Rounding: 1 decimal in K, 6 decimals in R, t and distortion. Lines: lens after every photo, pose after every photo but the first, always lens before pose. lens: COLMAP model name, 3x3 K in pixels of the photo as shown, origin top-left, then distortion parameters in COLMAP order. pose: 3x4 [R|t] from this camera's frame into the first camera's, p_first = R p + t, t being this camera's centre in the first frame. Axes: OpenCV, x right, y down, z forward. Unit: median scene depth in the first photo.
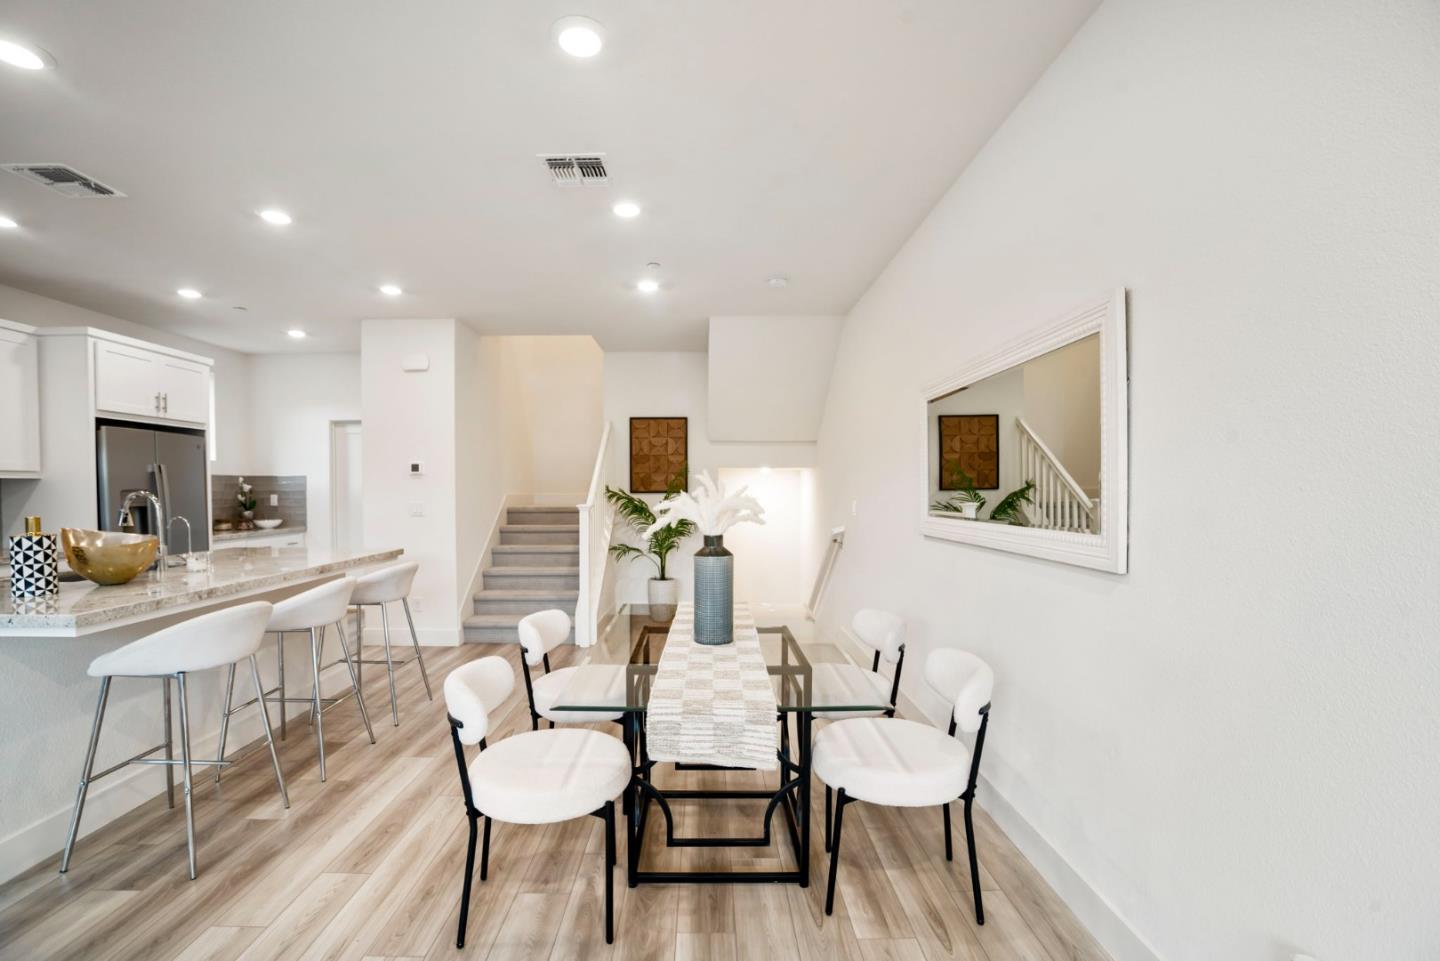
lens RADIAL K [[627.7, 0, 692.2], [0, 627.7, 506.5], [0, 0, 1]] dist [-0.034088, 0.008202]
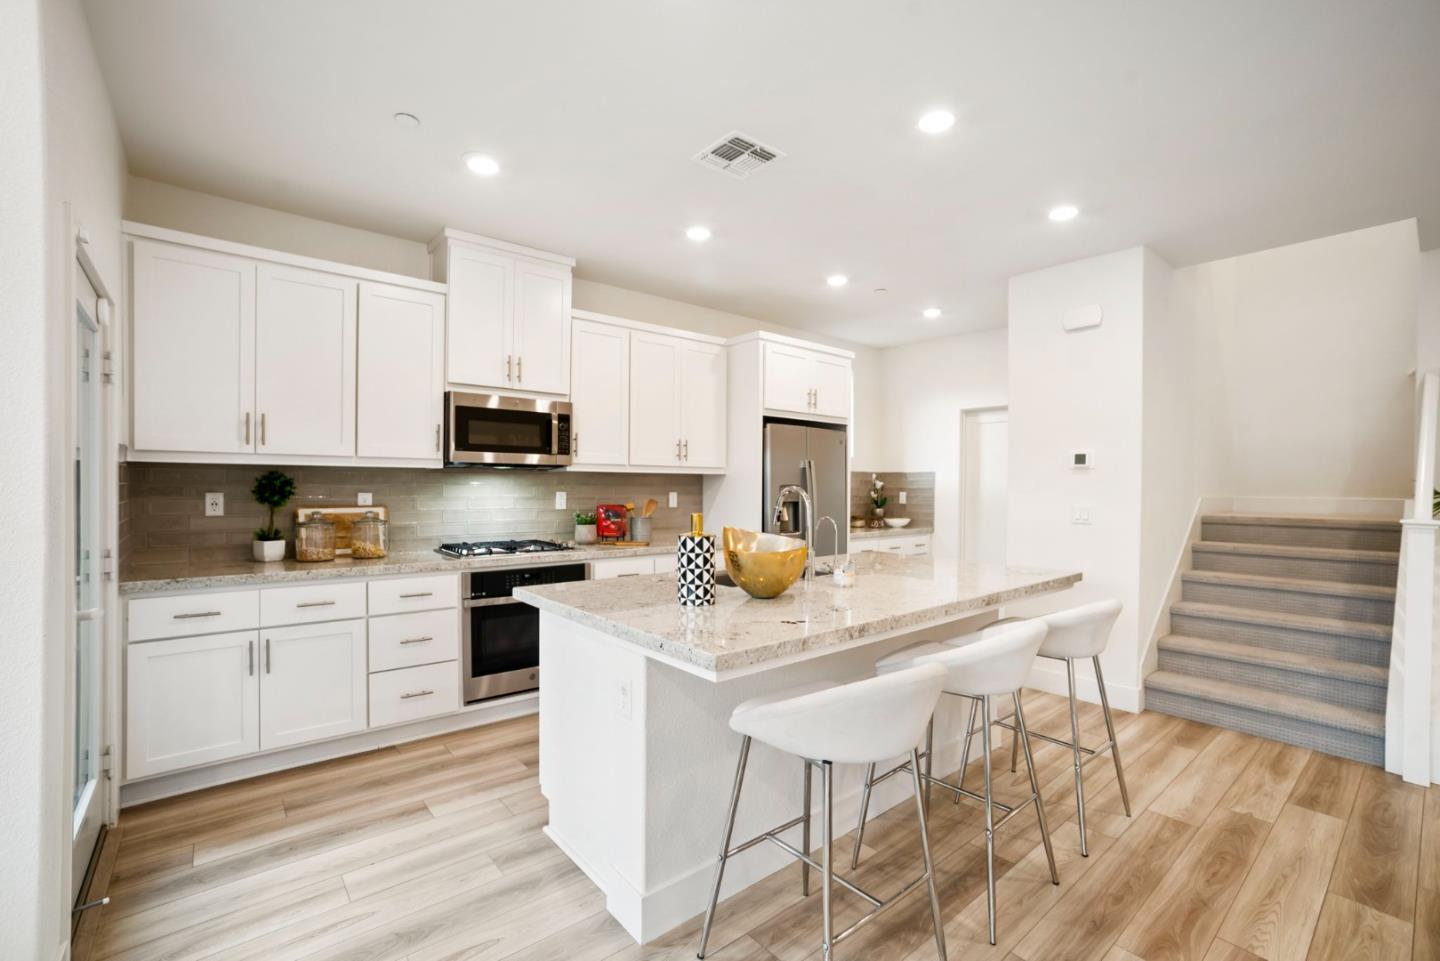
lens RADIAL K [[631.5, 0, 716.8], [0, 631.5, 490.3], [0, 0, 1]] dist [-0.035029, 0.003842]
pose [[0.654912, 0.012973, -0.755594, -0.185397], [-0.030775, 0.999481, -0.009514, -0.005127], [0.755078, 0.029484, 0.654971, 0.210724]]
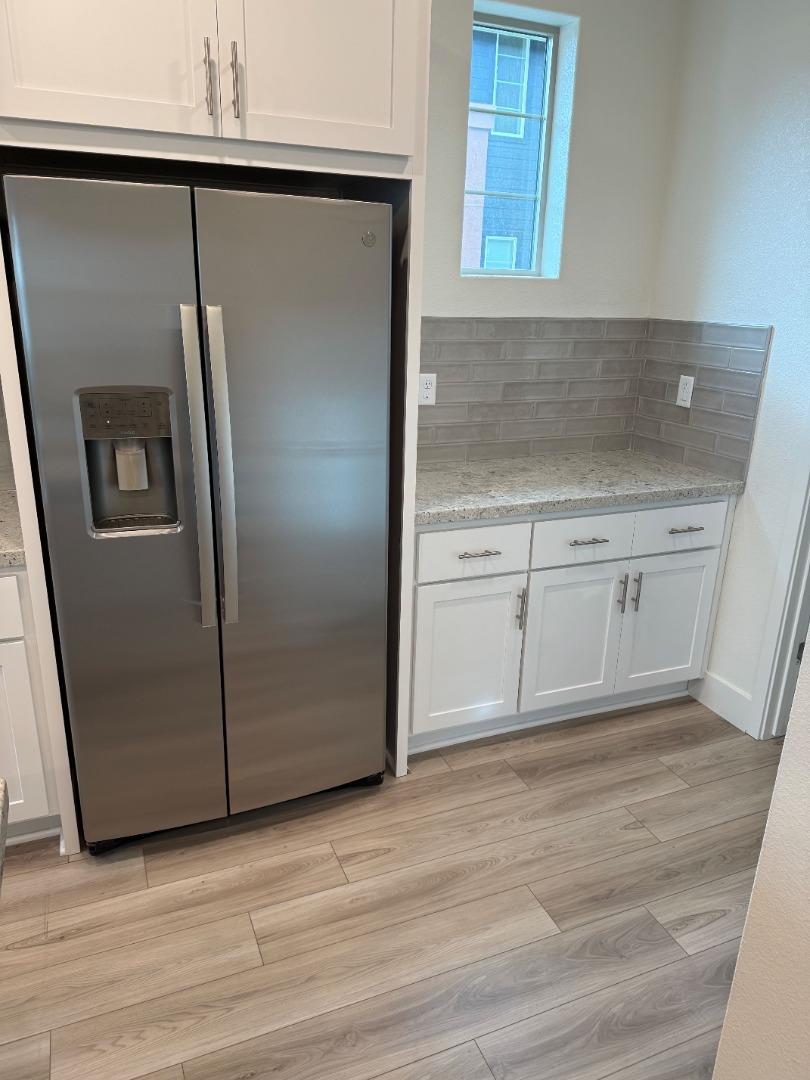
lens RADIAL K [[761.2, 0, 398.2], [0, 761.2, 541.7], [0, 0, 1]] dist [0.033944, -0.039612]
pose [[0.405127, 0.298357, -0.864208, -0.457488], [-0.051585, 0.951207, 0.304210, -0.077614], [0.912804, -0.078664, 0.400750, 0.925351]]
